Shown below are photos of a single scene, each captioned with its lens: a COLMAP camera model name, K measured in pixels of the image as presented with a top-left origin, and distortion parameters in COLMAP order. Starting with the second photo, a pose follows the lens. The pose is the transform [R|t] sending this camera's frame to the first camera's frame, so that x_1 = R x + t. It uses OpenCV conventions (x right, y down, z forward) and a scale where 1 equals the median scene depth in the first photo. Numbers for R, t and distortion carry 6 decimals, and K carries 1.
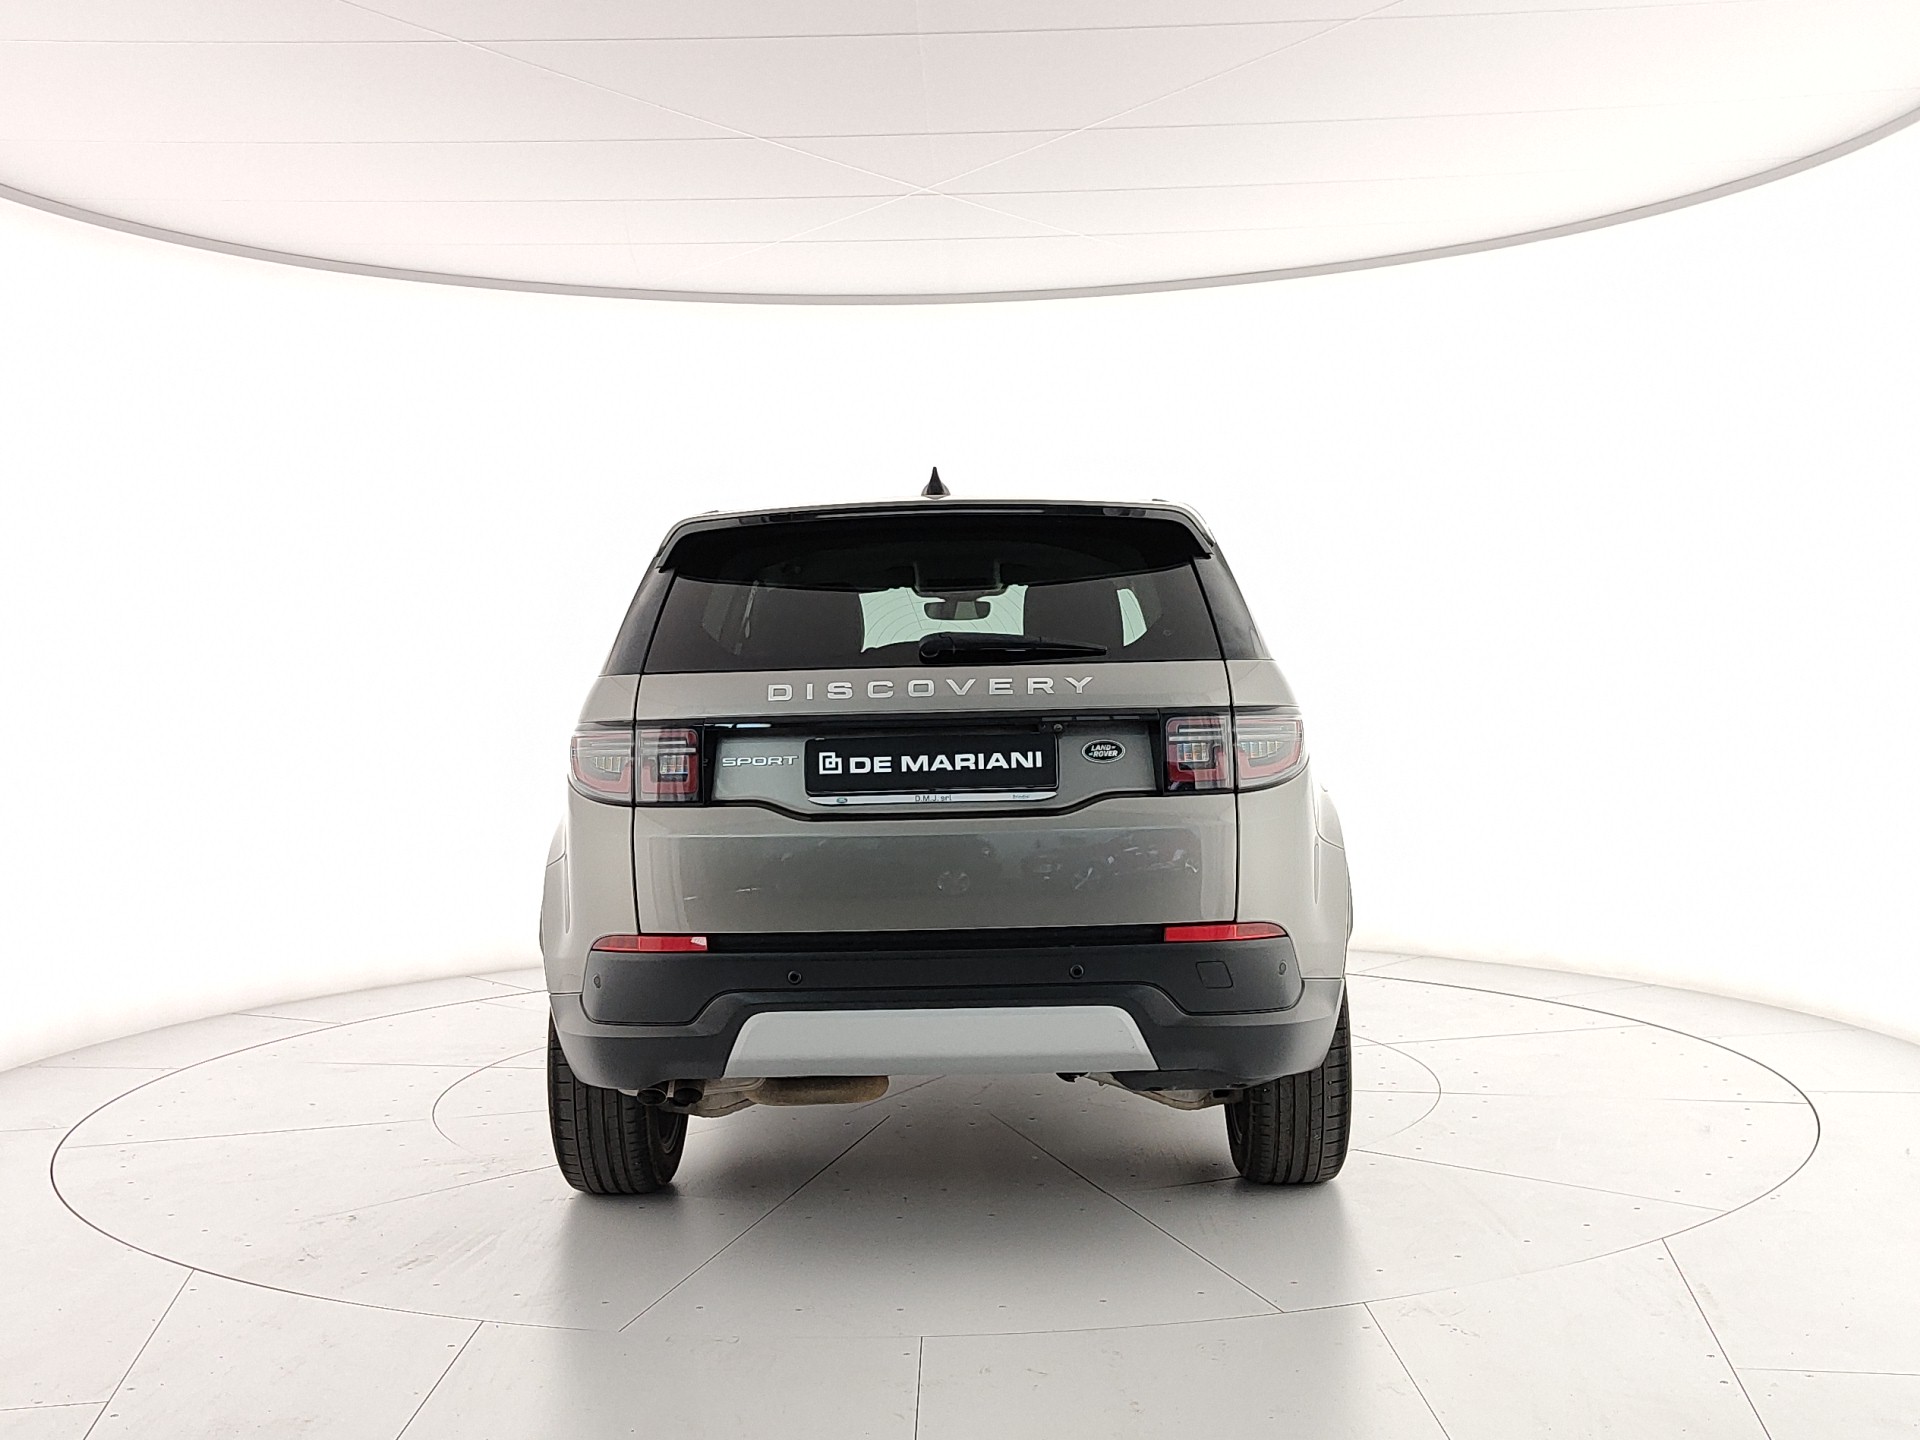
lens RADIAL K [[1337.9, 0, 960.0], [0, 1337.9, 720.0], [0, 0, 1]] dist [-0.013221, 0.002051]
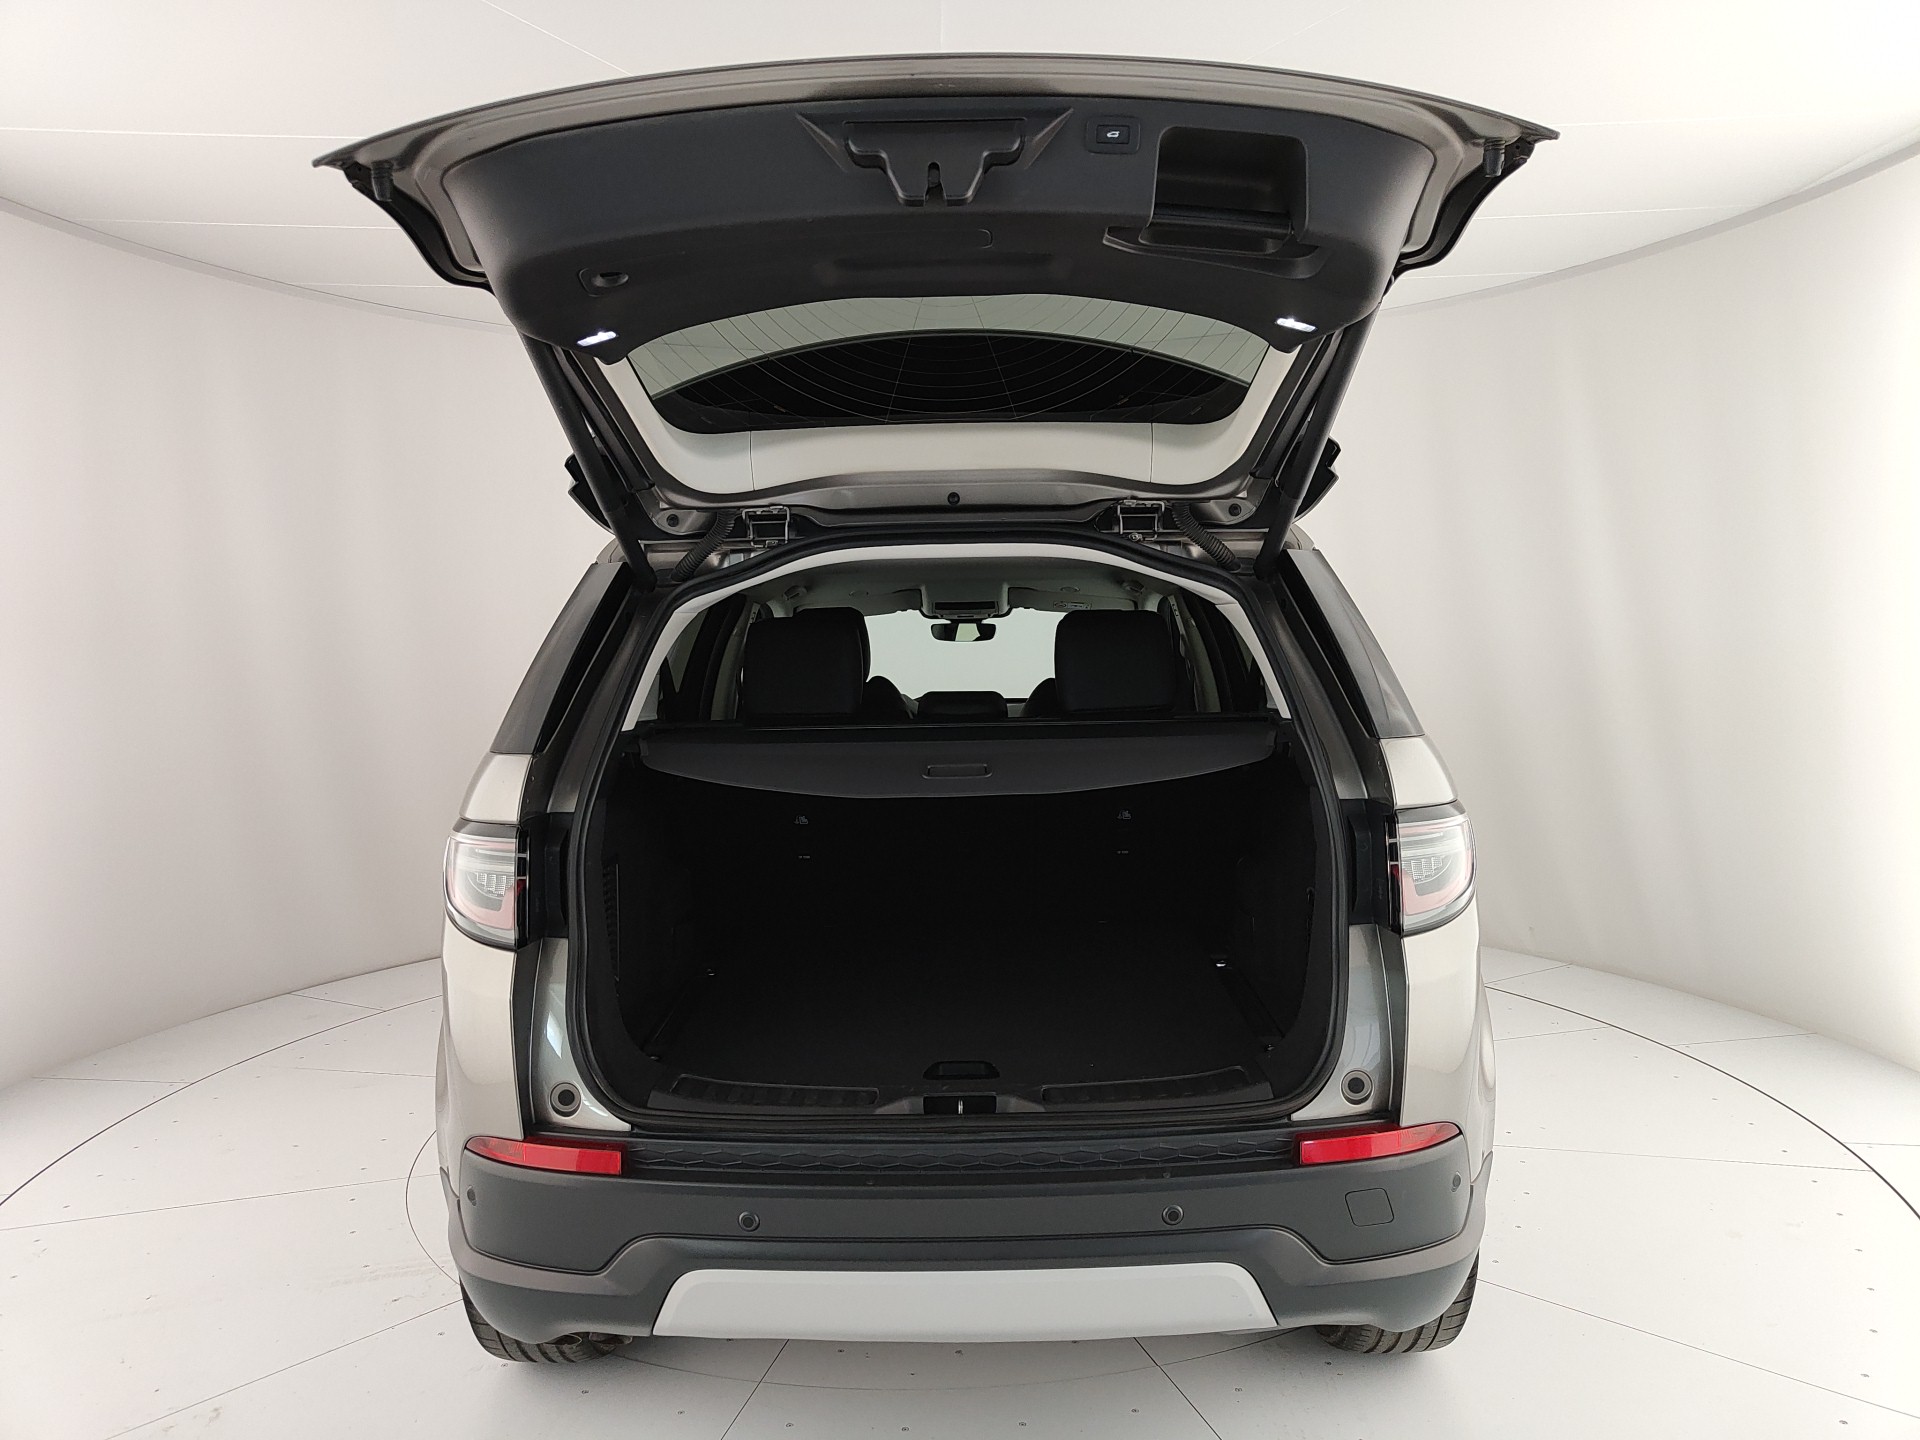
lens RADIAL K [[1337.9, 0, 960.0], [0, 1337.9, 720.0], [0, 0, 1]] dist [-0.013221, 0.002051]
pose [[0.999944, 0.009508, -0.004579, -0.016754], [-0.009583, 0.999817, -0.016586, -0.043037], [0.004421, 0.016629, 0.999852, 0.310749]]
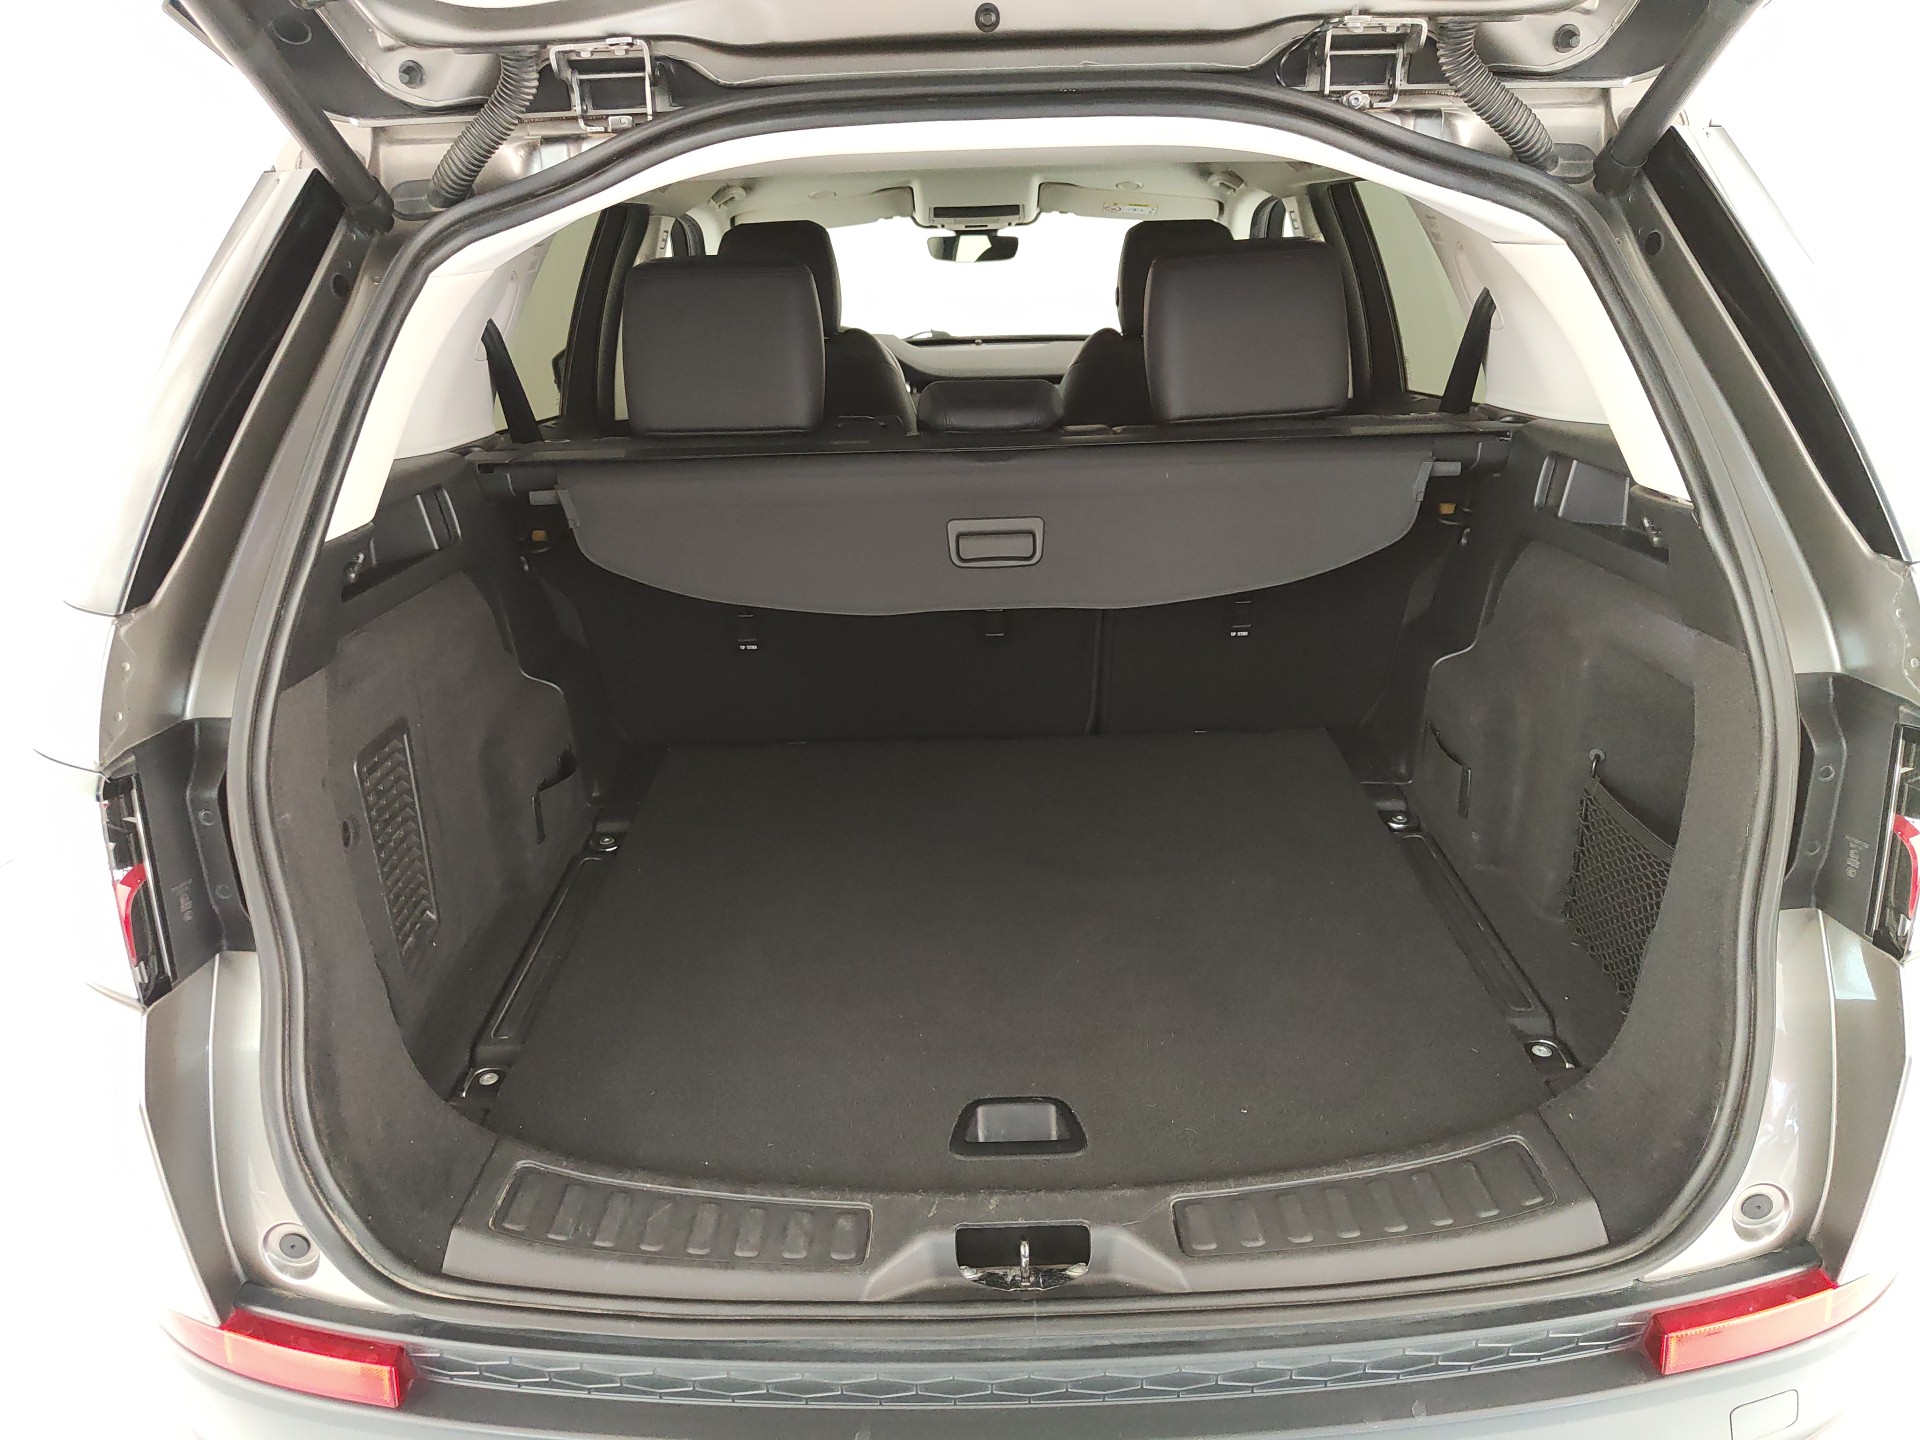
lens RADIAL K [[1337.9, 0, 960.0], [0, 1337.9, 720.0], [0, 0, 1]] dist [-0.013221, 0.002051]
pose [[0.999990, -0.003212, 0.003103, -0.153480], [0.002230, 0.961124, 0.276107, -0.449781], [-0.003869, -0.276098, 0.961122, 2.967256]]
